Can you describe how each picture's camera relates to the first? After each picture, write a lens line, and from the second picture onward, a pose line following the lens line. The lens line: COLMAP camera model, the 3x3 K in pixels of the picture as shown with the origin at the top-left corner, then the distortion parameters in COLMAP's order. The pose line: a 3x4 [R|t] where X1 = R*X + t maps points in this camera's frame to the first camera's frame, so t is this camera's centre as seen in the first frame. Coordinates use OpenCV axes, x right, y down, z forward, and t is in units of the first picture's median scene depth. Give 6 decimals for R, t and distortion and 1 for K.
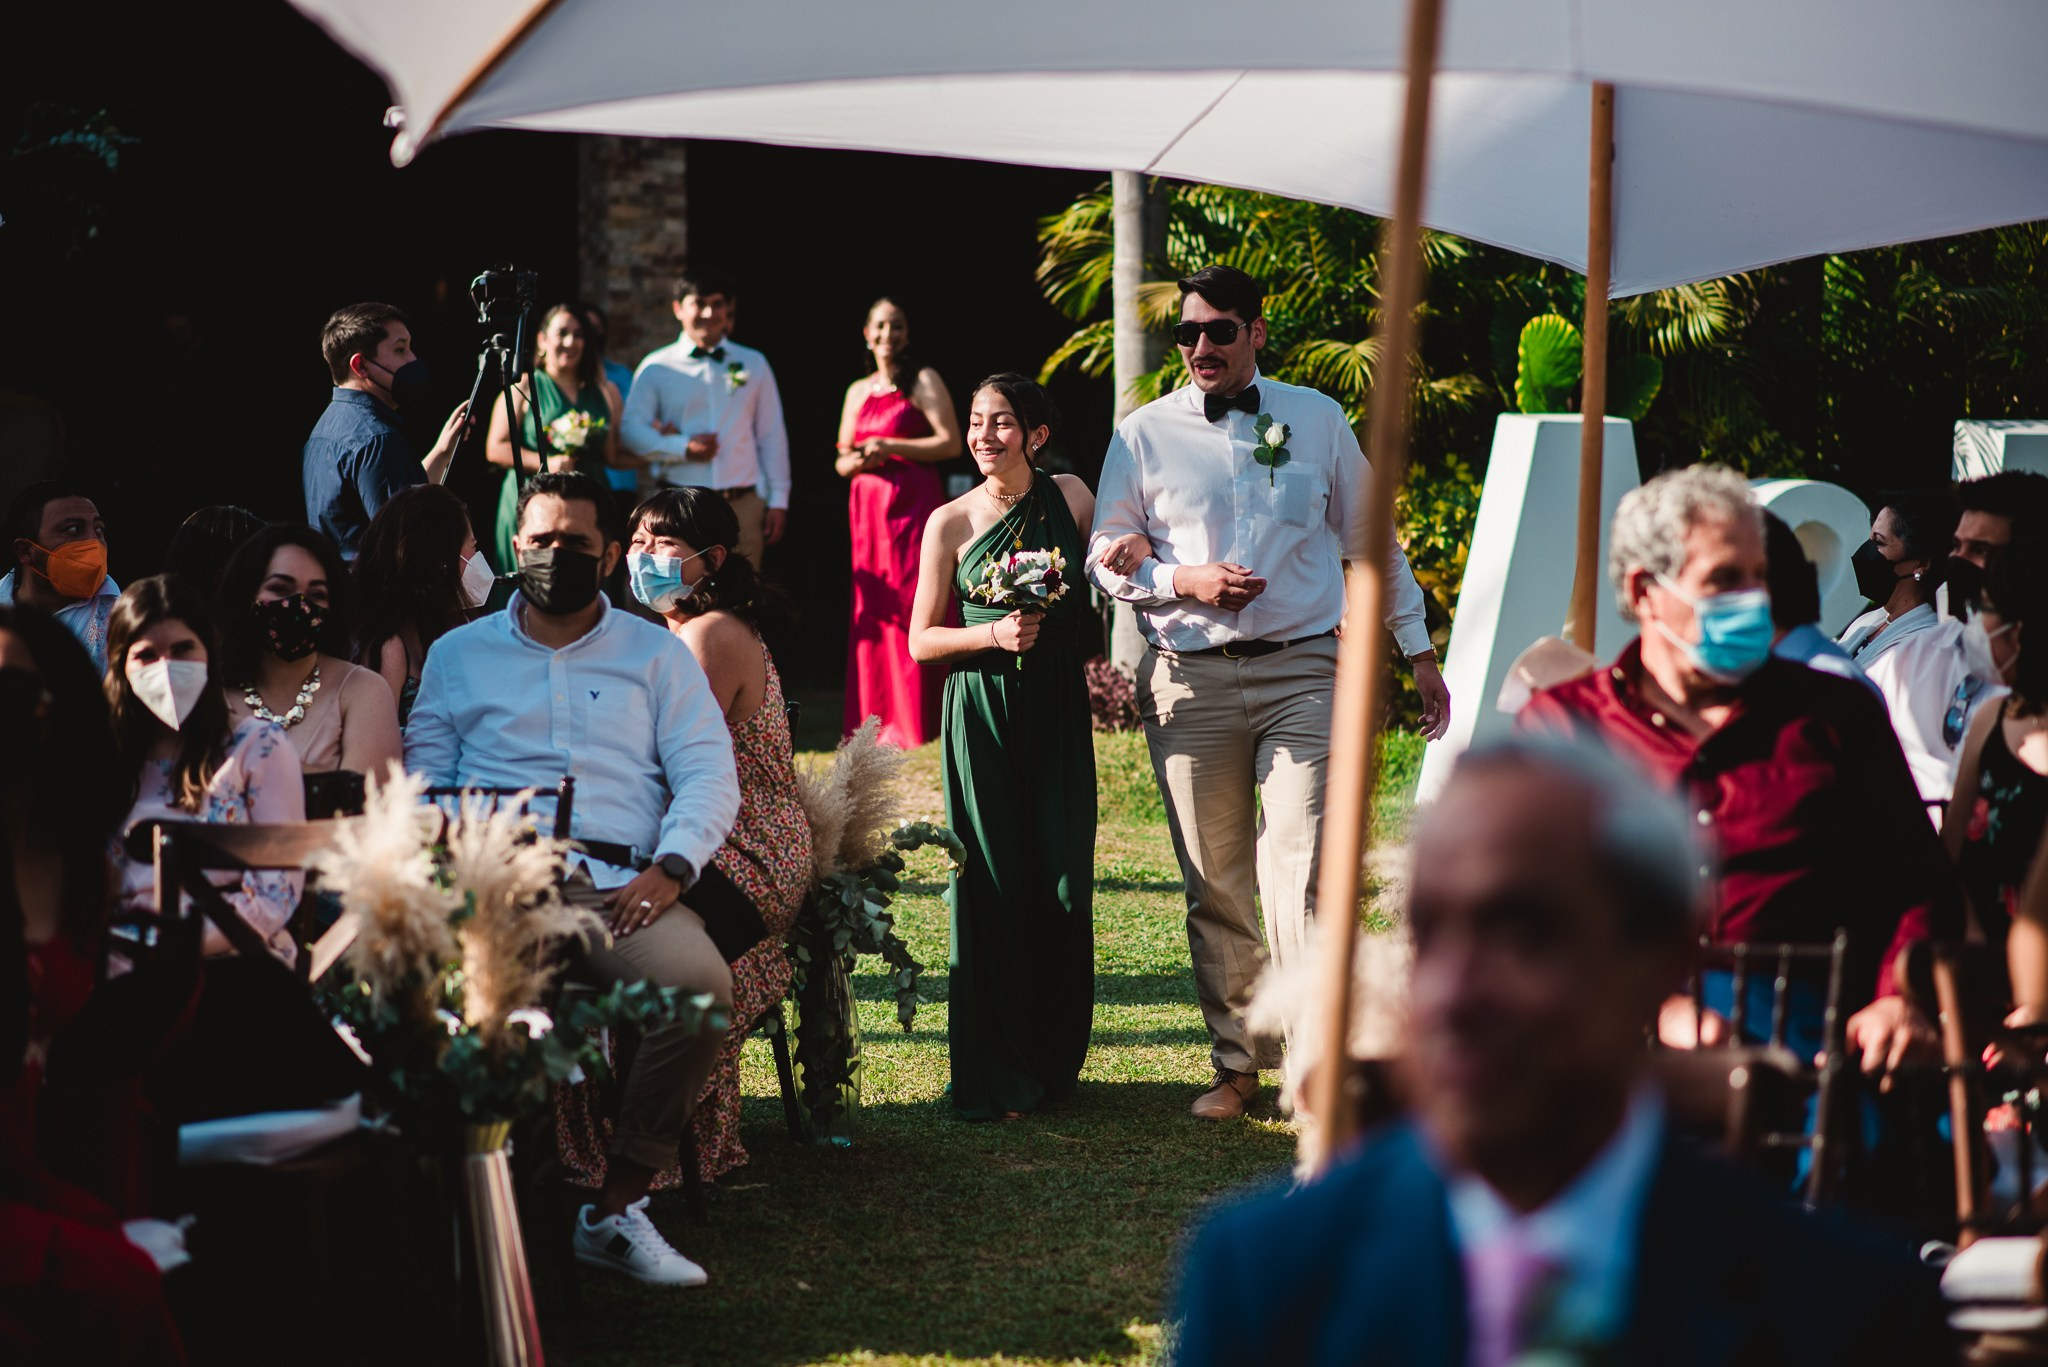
lens RADIAL K [[4903.9, 0, 1024.0], [0, 4903.9, 683.5], [0, 0, 1]] dist [0.034146, 0.570818]
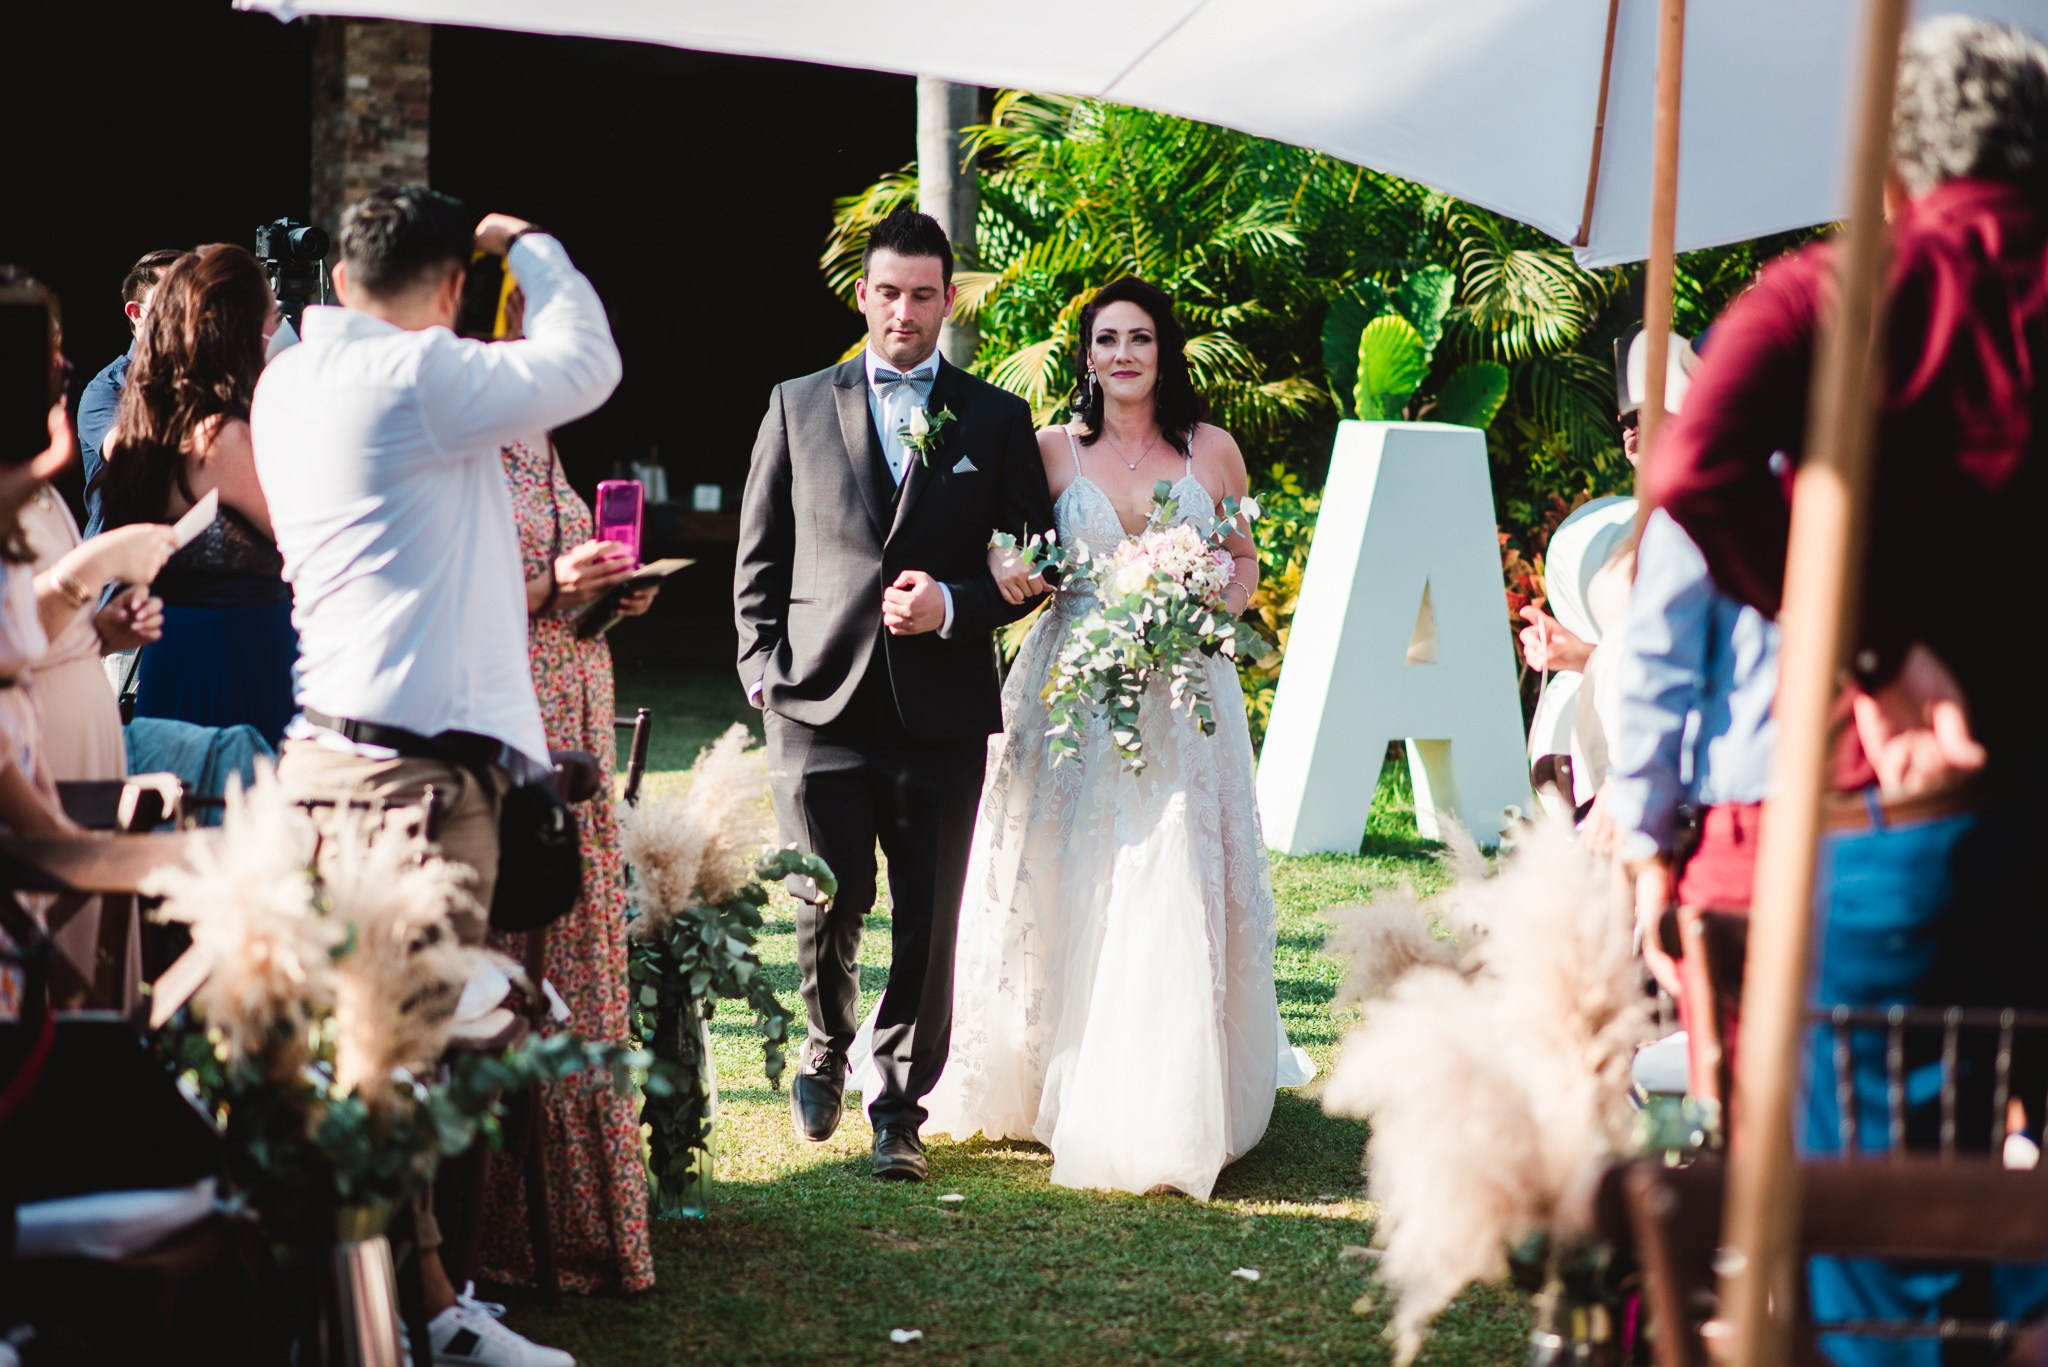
lens RADIAL K [[4873.6, 0, 1024.0], [0, 4873.6, 683.5], [0, 0, 1]] dist [-0.022483, 1.227775]
pose [[0.997184, 0.017141, 0.073012, -0.046623], [-0.016575, 0.999828, -0.008347, 0.005512], [-0.073143, 0.007113, 0.997296, 0.136837]]
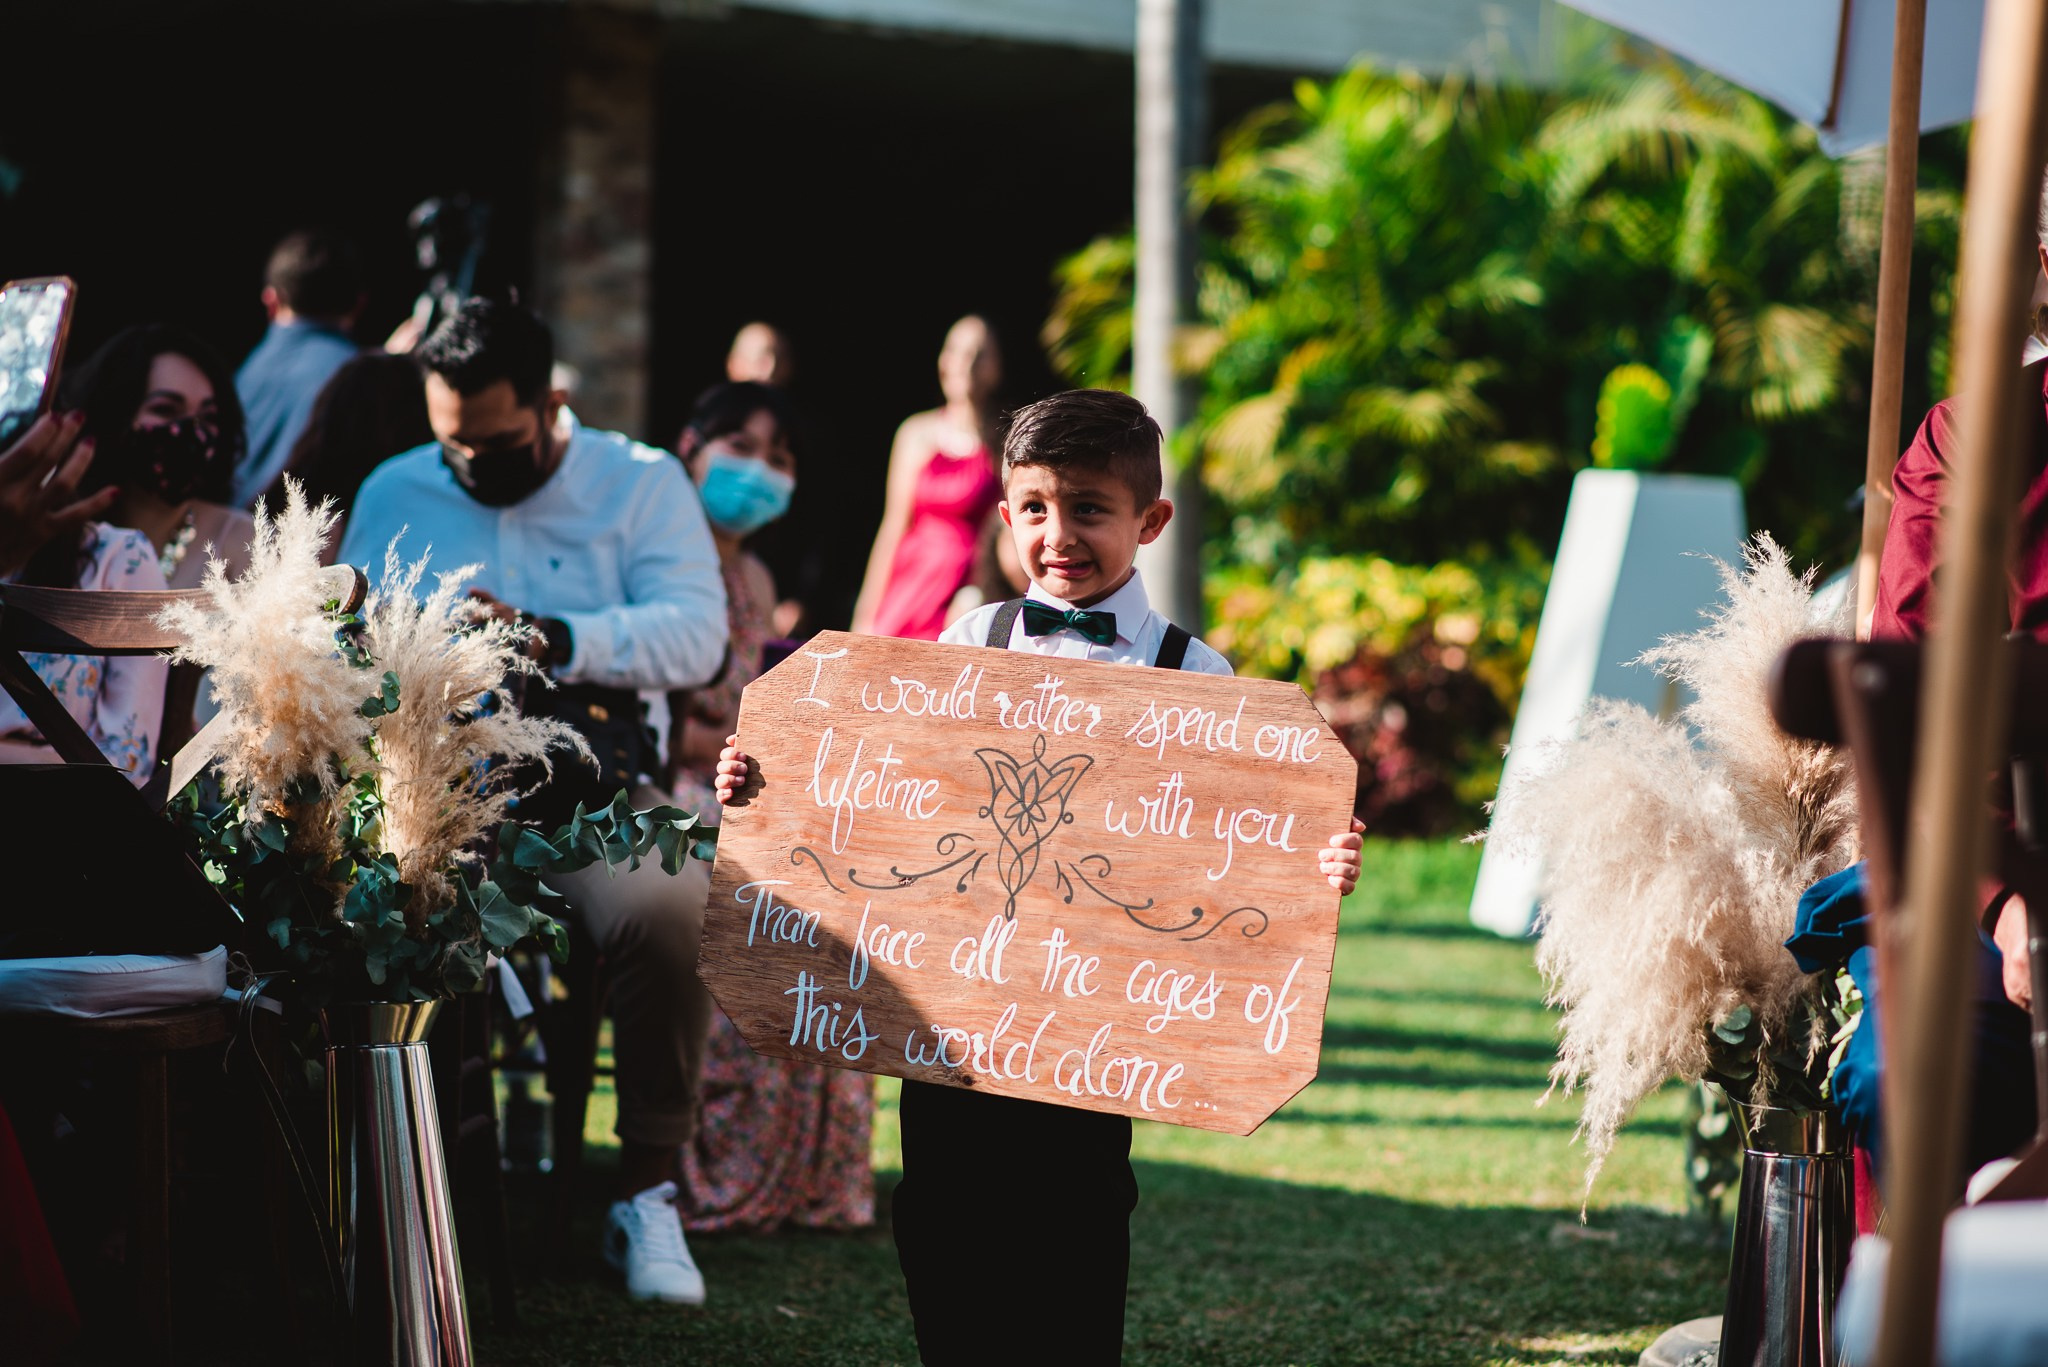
lens RADIAL K [[4873.6, 0, 1024.0], [0, 4873.6, 683.5], [0, 0, 1]] dist [-0.022483, 1.227775]
pose [[0.999386, 0.031426, 0.015525, -0.023930], [-0.030331, 0.997337, -0.066330, 0.067777], [-0.017568, 0.065818, 0.997677, 0.219356]]
